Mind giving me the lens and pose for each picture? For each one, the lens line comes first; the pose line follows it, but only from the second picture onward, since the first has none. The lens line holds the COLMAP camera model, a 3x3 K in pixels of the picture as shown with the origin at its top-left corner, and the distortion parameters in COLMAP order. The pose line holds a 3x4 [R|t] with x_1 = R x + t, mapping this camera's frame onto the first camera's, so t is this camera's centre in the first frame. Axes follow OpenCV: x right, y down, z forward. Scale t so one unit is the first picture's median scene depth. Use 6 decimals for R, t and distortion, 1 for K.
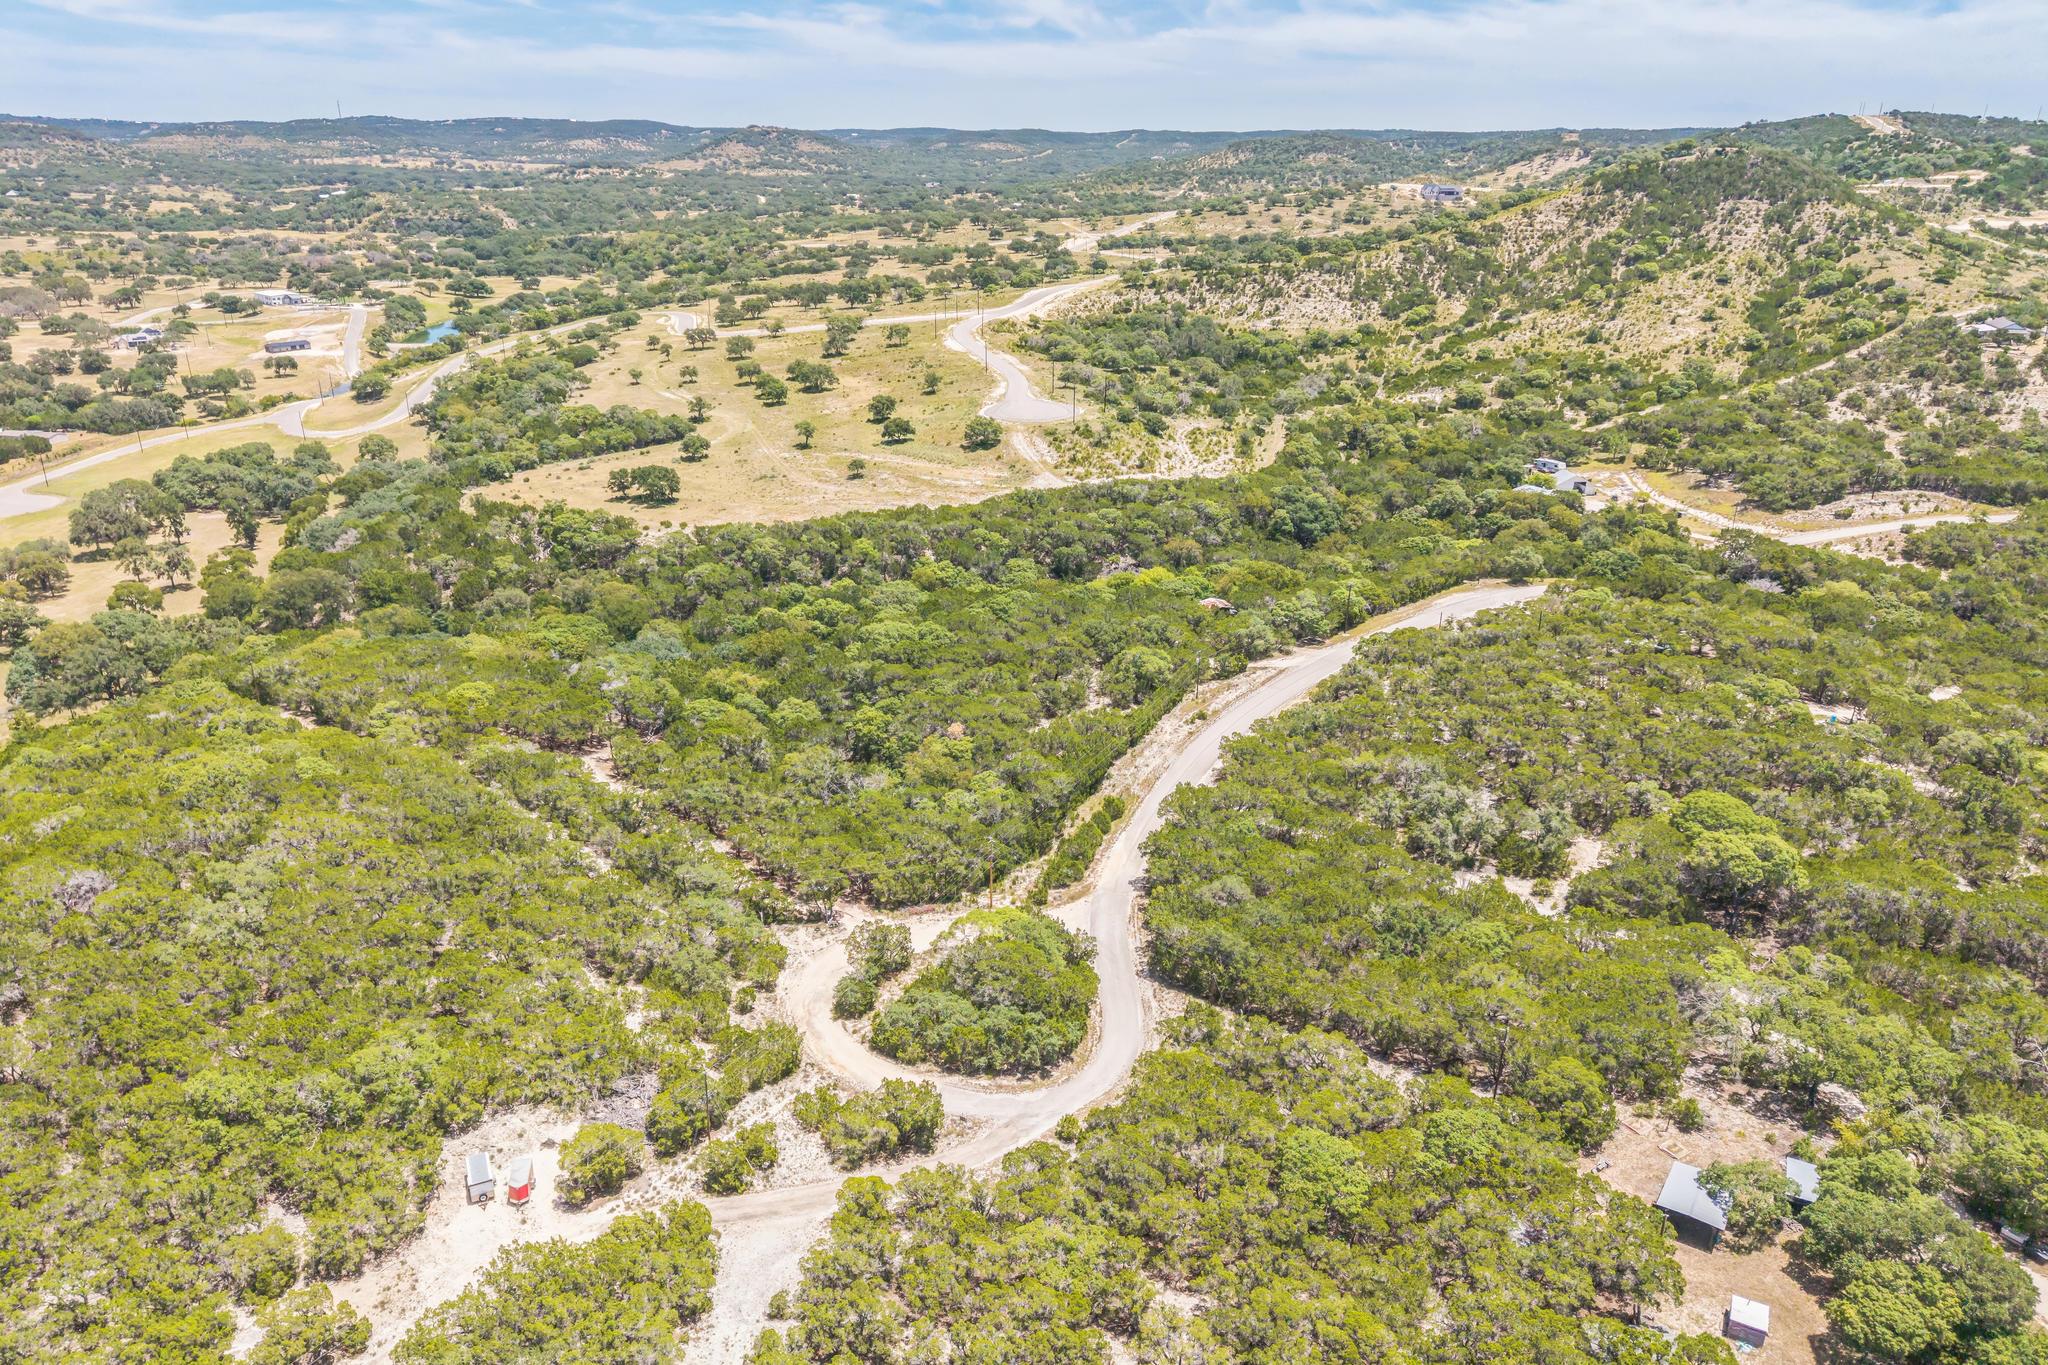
lens RADIAL K [[1387.5, 0, 1027.2], [0, 1387.5, 662.4], [0, 0, 1]] dist [0.020978, -0.017982]
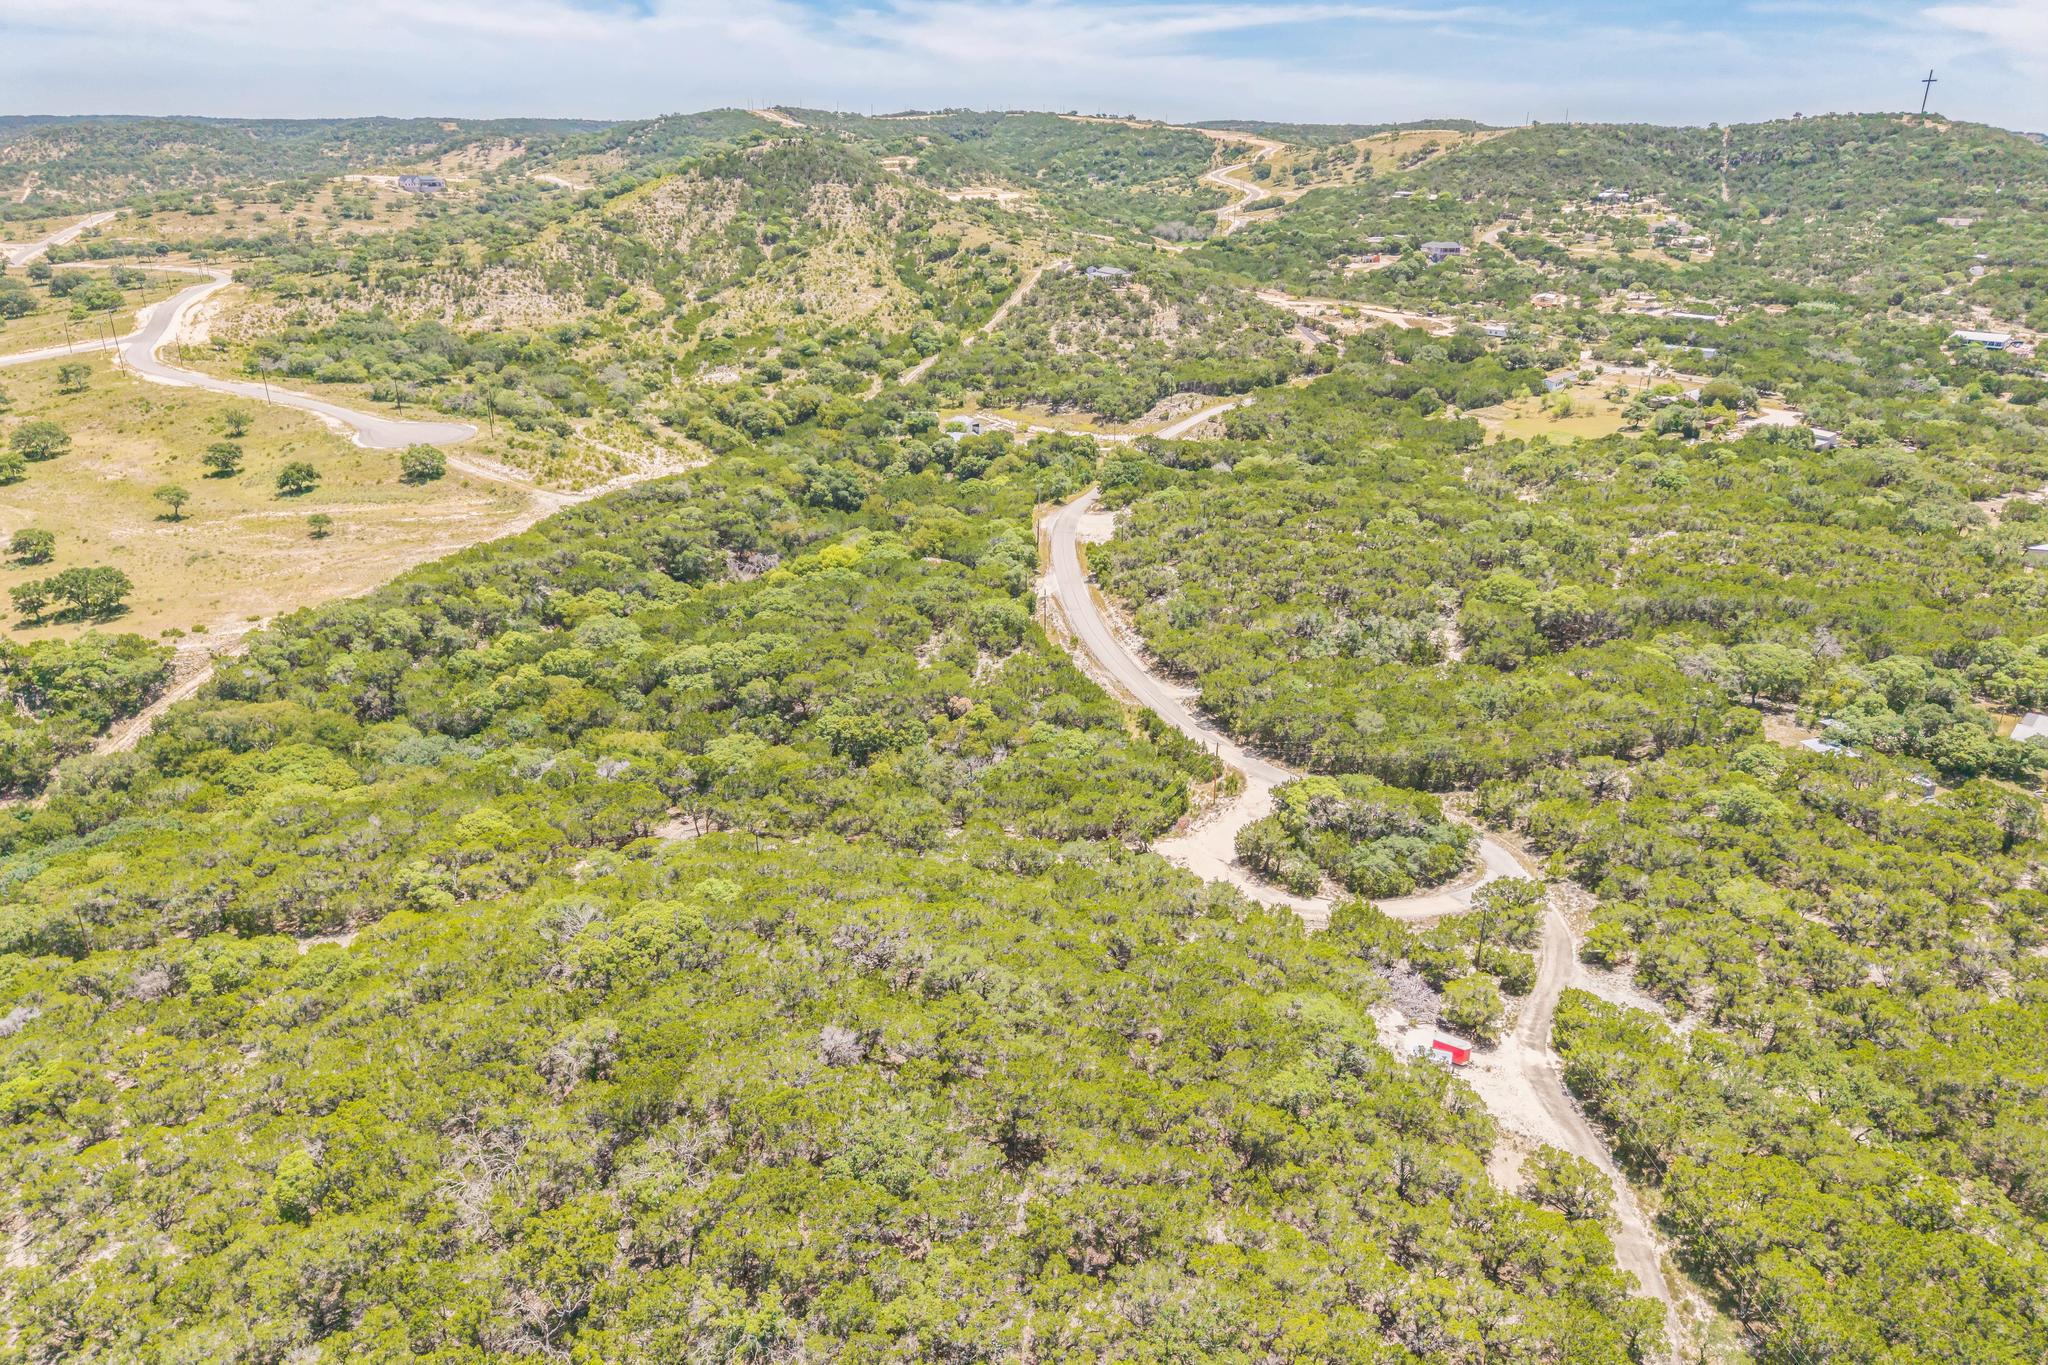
lens RADIAL K [[1387.5, 0, 1011.5], [0, 1387.5, 672.3], [0, 0, 1]] dist [0.020978, -0.017982]
pose [[0.715704, -0.252877, 0.651015, -0.291530], [0.244406, 0.963893, 0.105719, -0.031246], [-0.654243, 0.083449, 0.751667, 0.081133]]
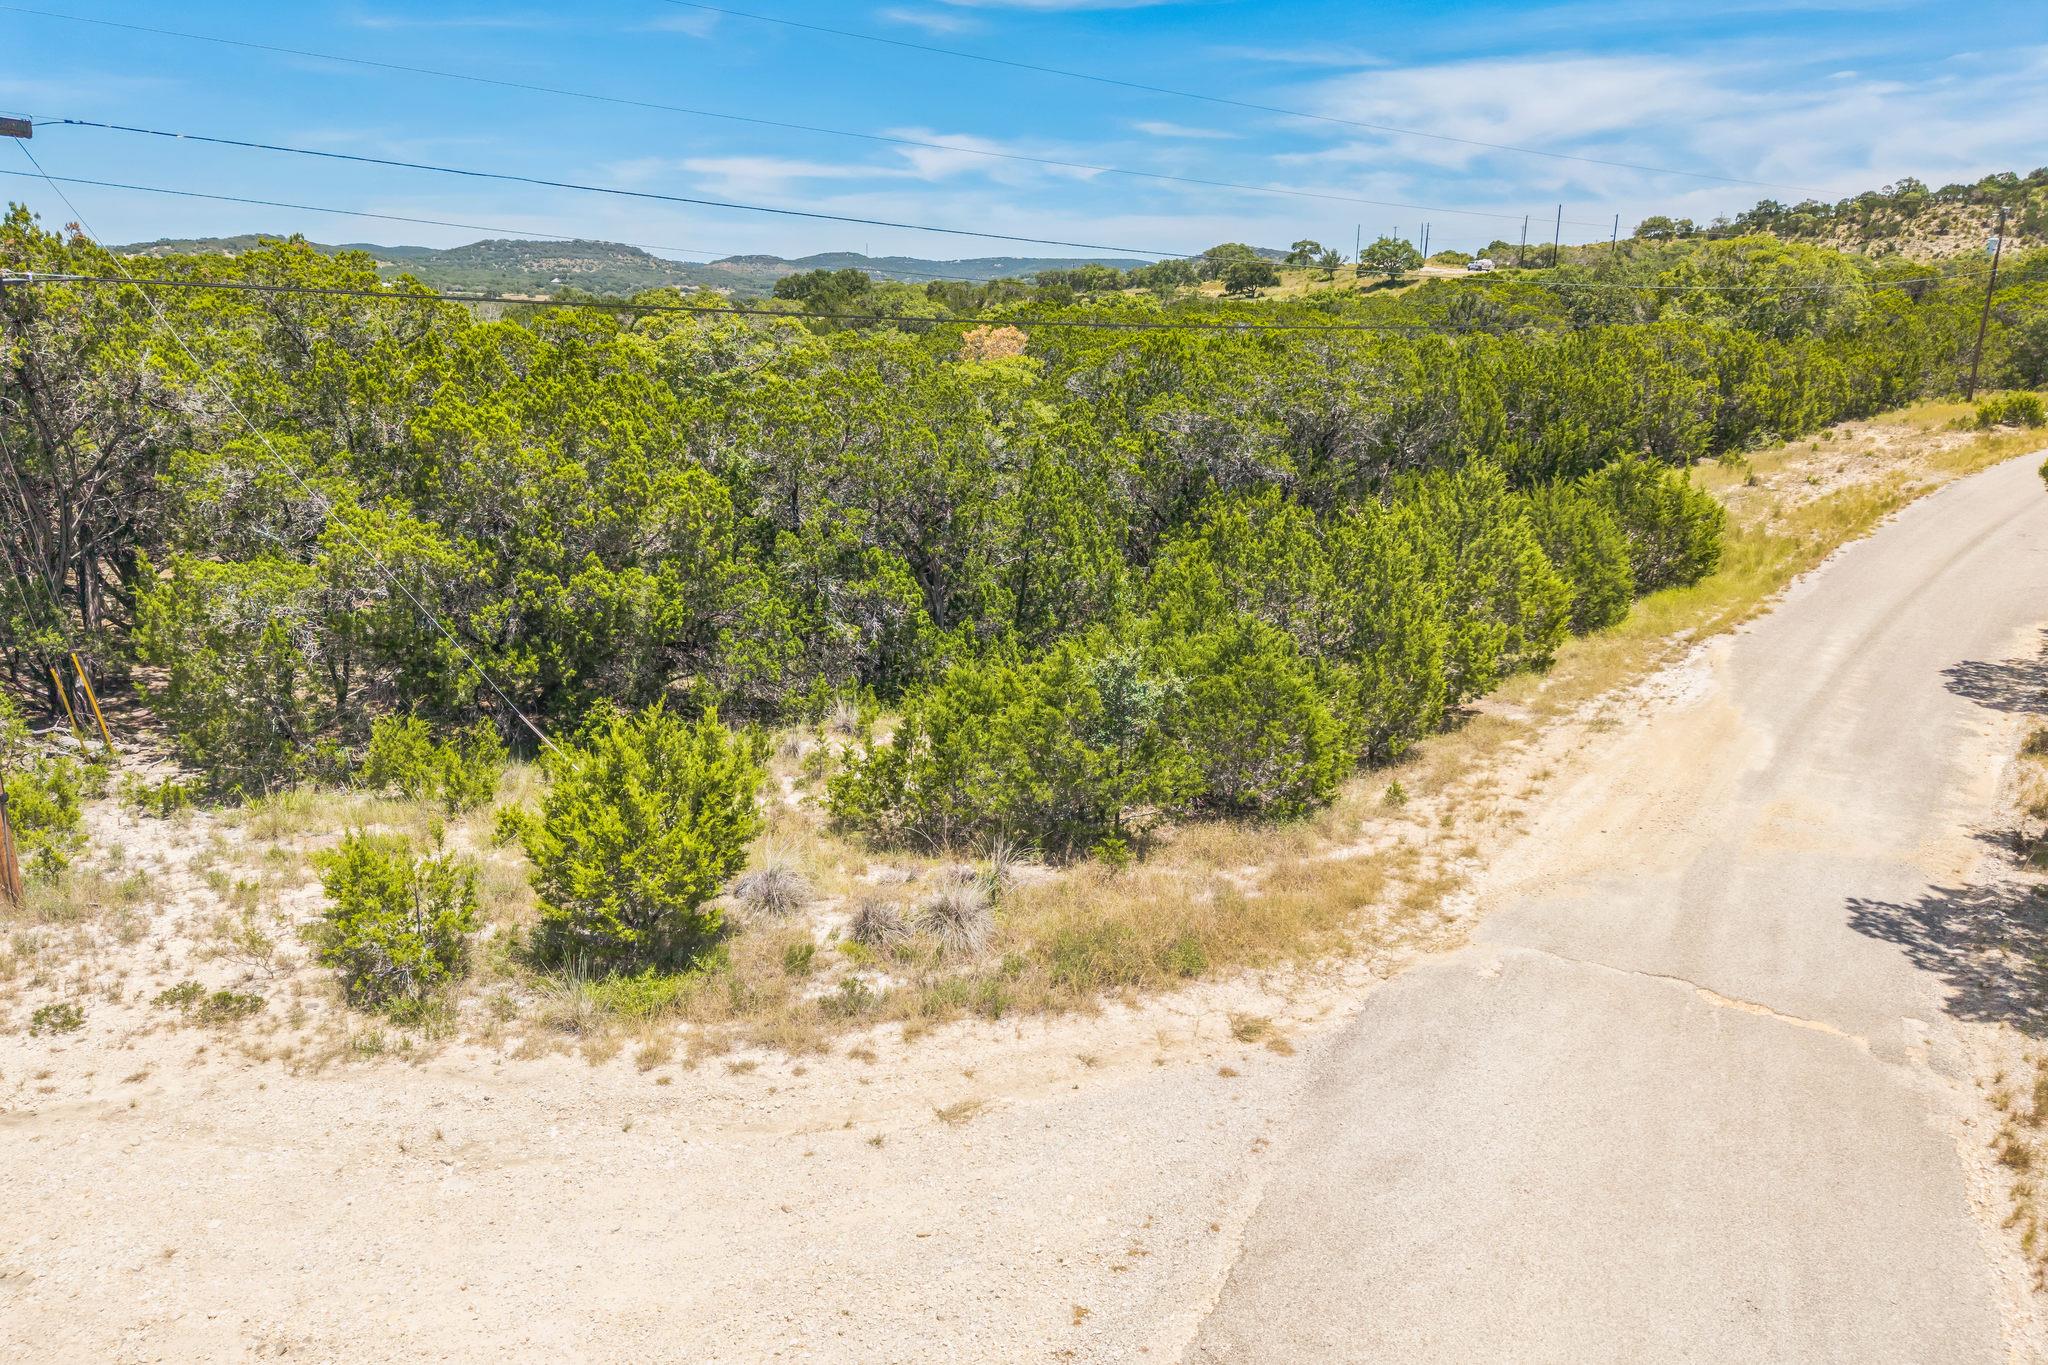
lens RADIAL K [[1387.5, 0, 1026.3], [0, 1387.5, 655.4], [0, 0, 1]] dist [0.020978, -0.017982]
pose [[0.945479, 0.081971, -0.315200, 0.017995], [-0.115469, 0.989308, -0.089084, 0.054956], [0.304528, 0.120623, 0.944835, 0.318476]]
